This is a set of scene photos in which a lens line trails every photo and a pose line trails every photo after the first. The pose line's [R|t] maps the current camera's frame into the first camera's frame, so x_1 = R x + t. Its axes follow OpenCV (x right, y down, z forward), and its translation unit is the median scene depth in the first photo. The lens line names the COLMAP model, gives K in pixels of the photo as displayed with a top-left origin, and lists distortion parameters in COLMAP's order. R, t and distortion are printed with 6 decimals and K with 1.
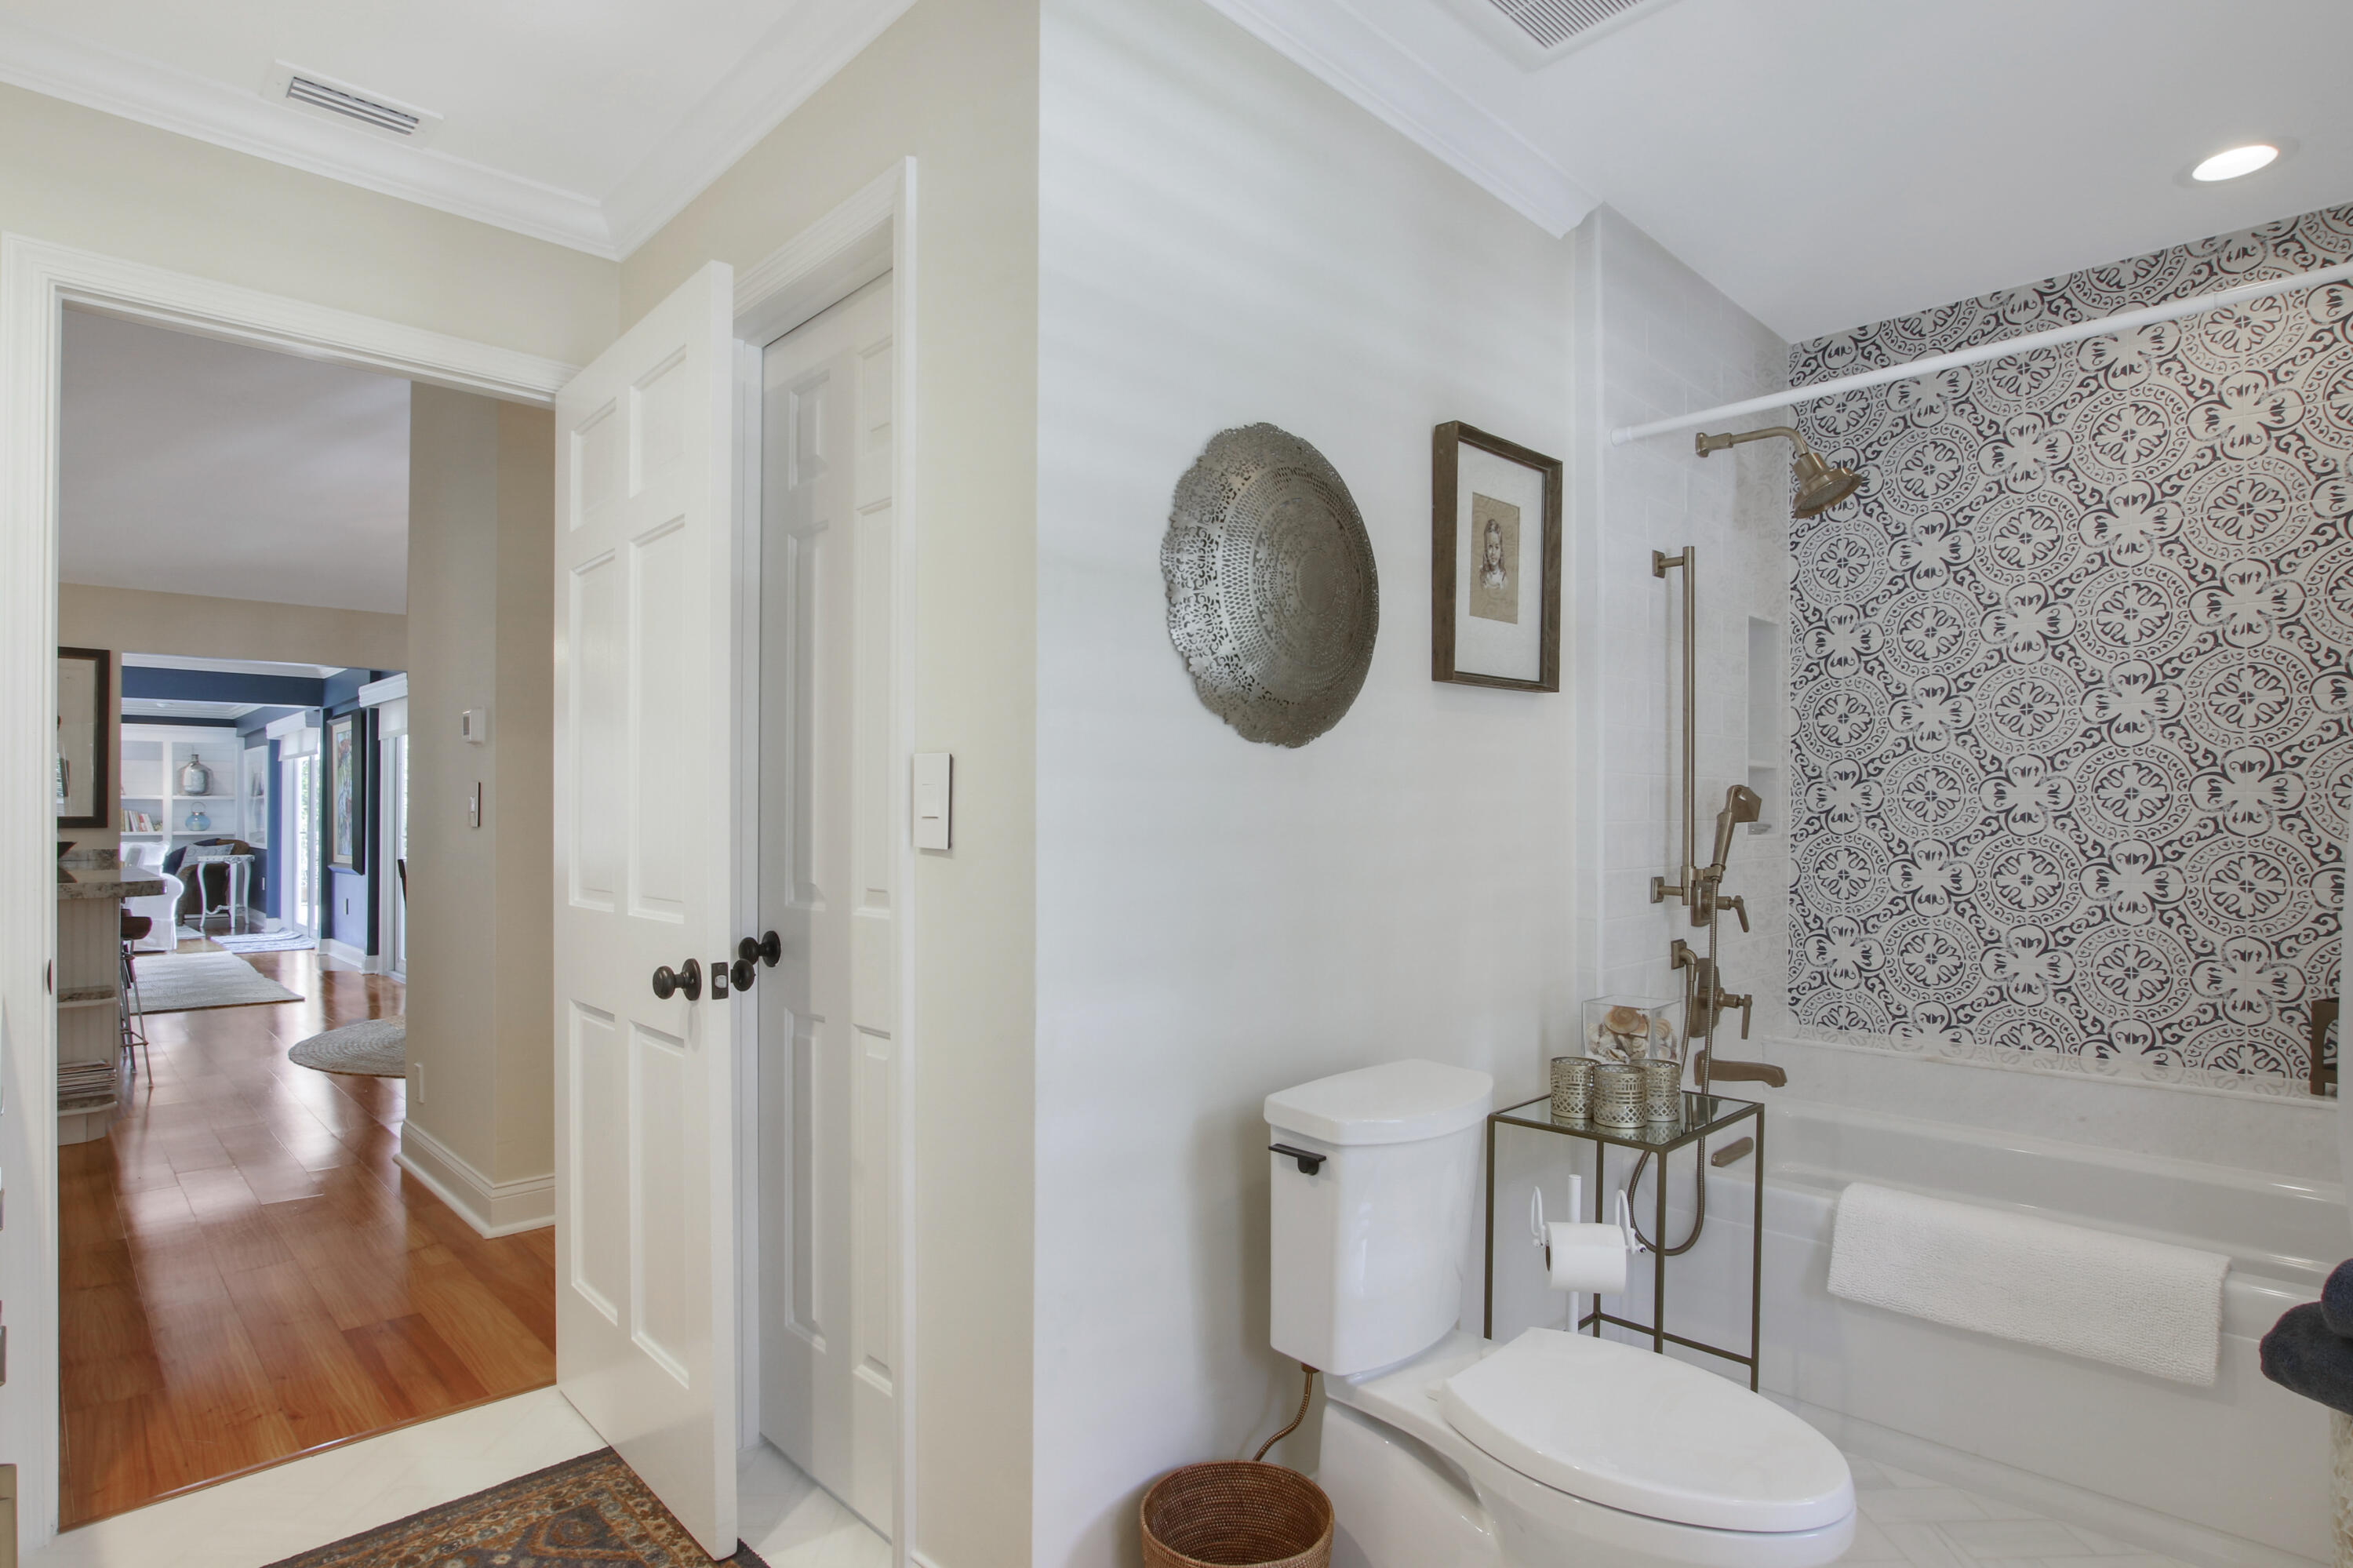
lens RADIAL K [[1232.9, 0, 1170.8], [0, 1232.9, 816.1], [0, 0, 1]] dist [-0.024735, -0.000037]
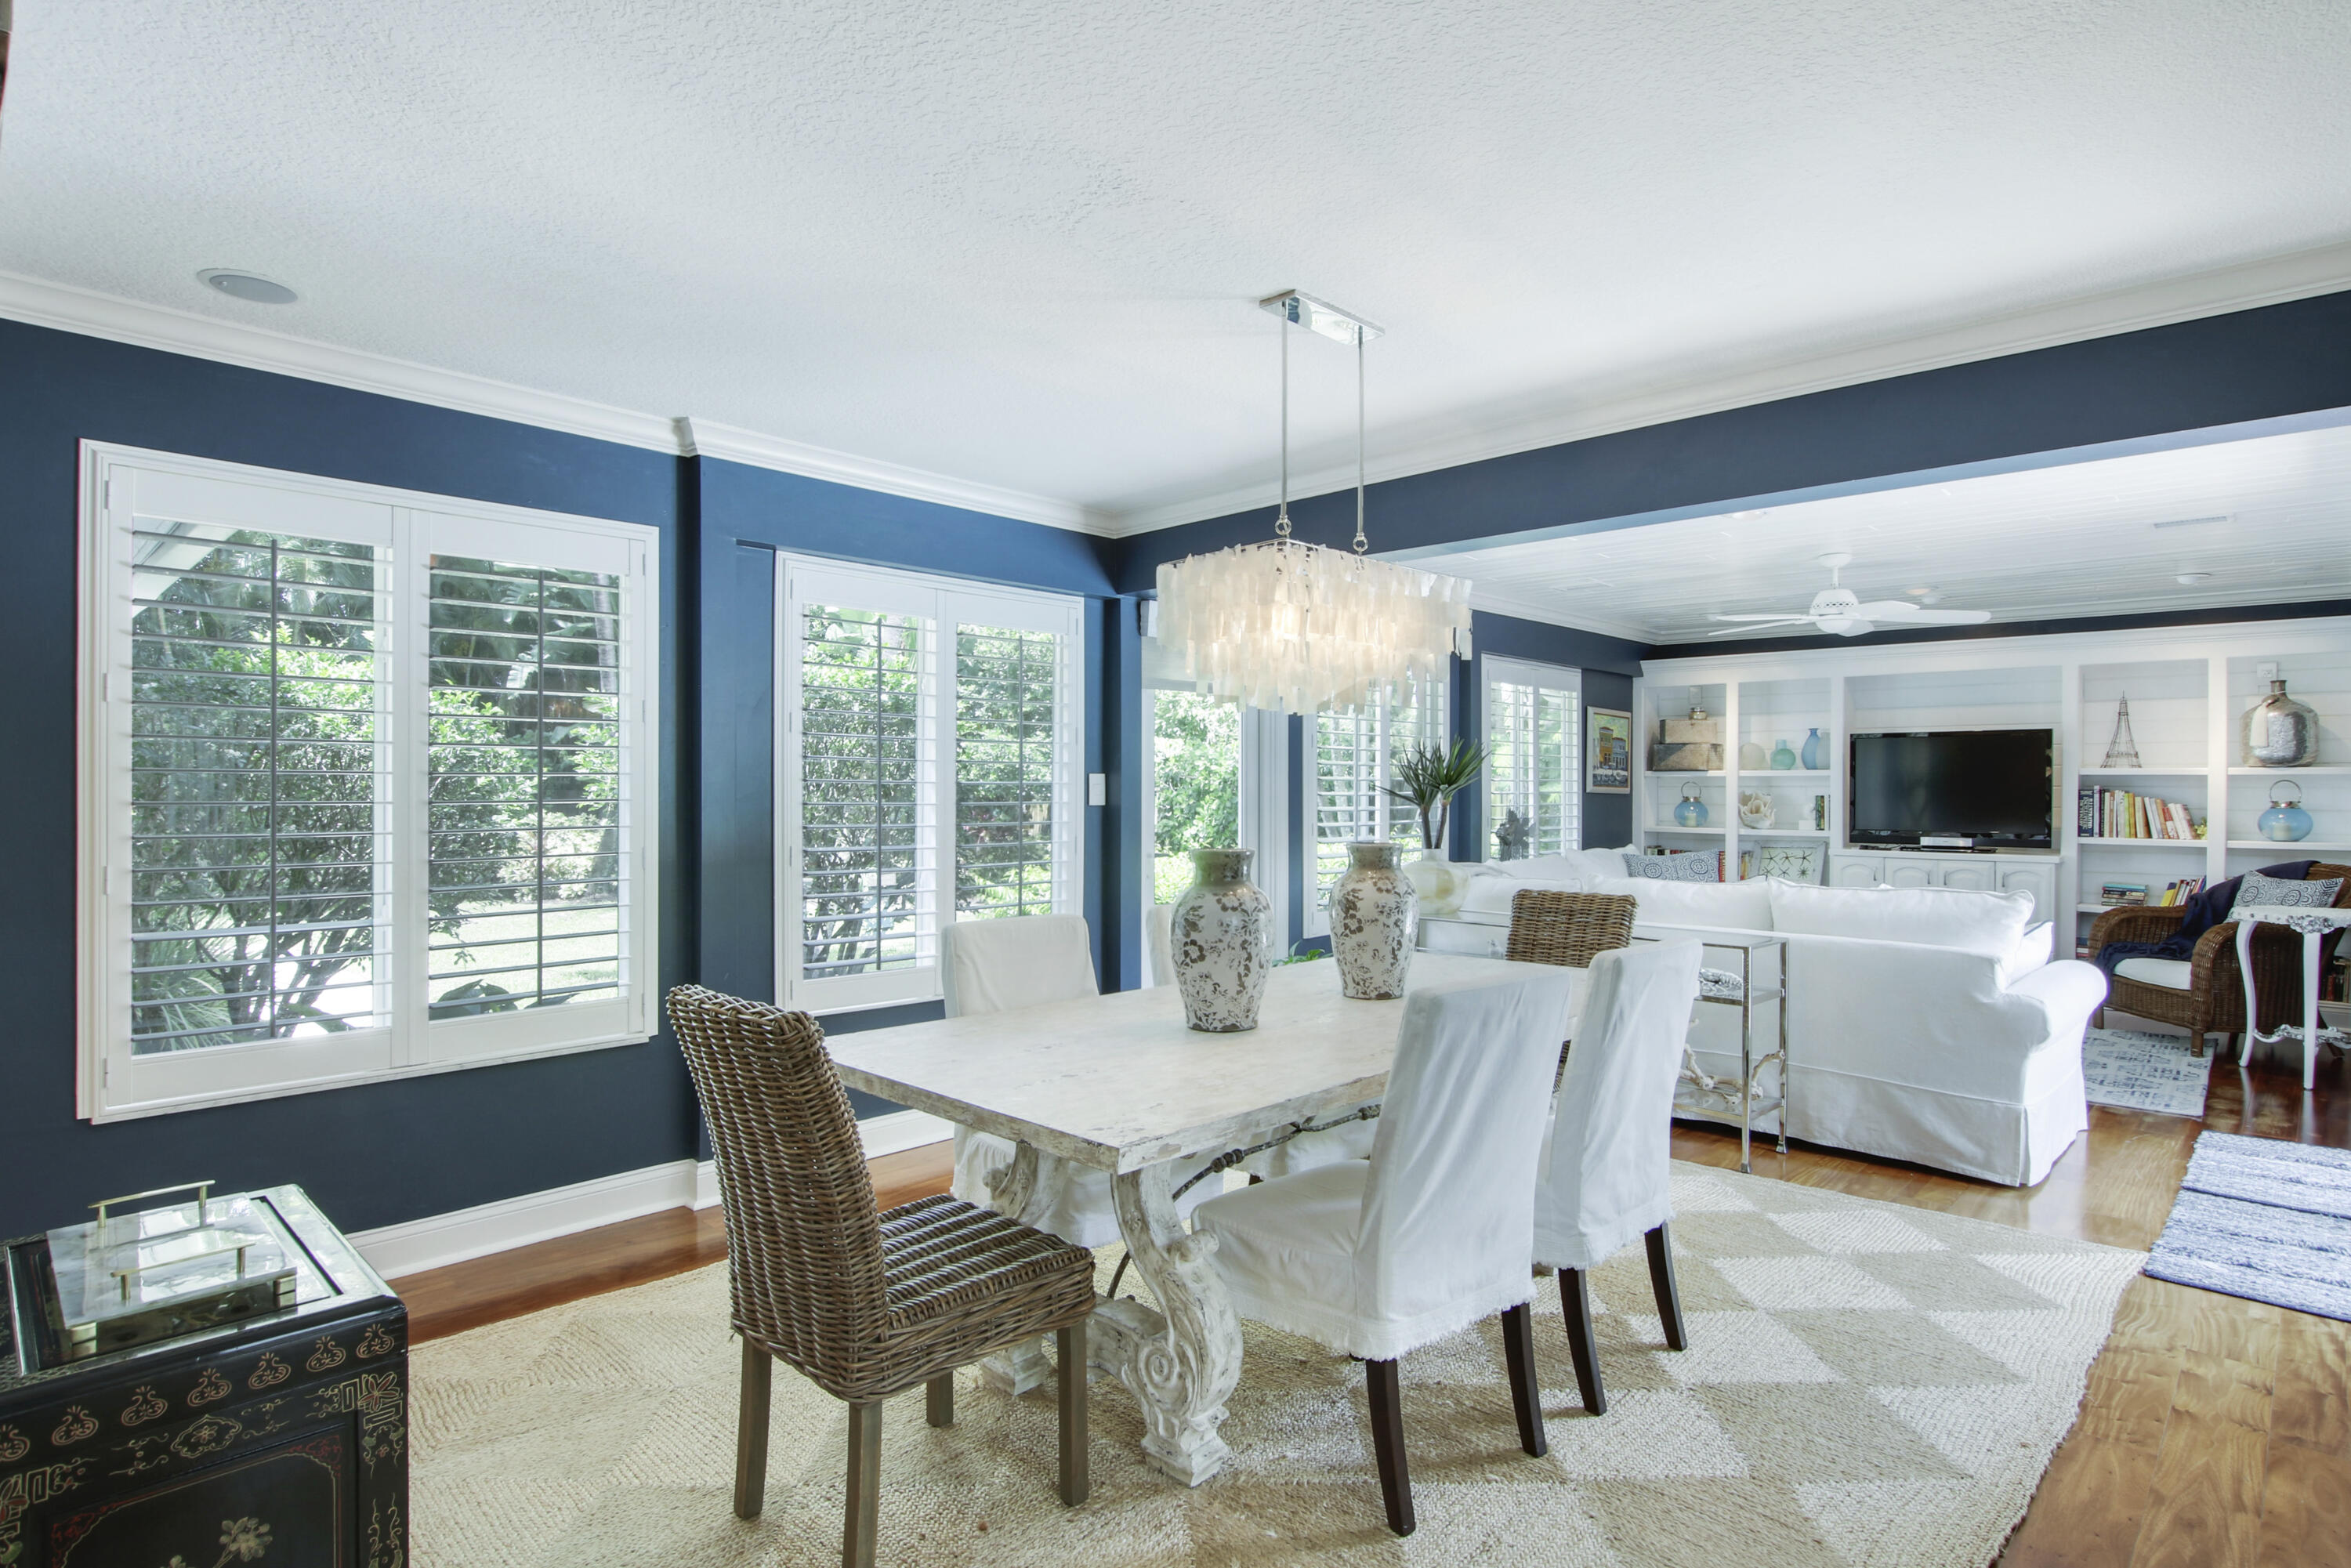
lens RADIAL K [[1195.2, 0, 1177.6], [0, 1195.2, 779.1], [0, 0, 1]] dist [-0.027498, -0.000937]
pose [[0.030269, -0.002233, -0.999539, -0.388559], [-0.005508, 0.999982, -0.002401, -0.009297], [0.999527, 0.005578, 0.030256, 0.600210]]
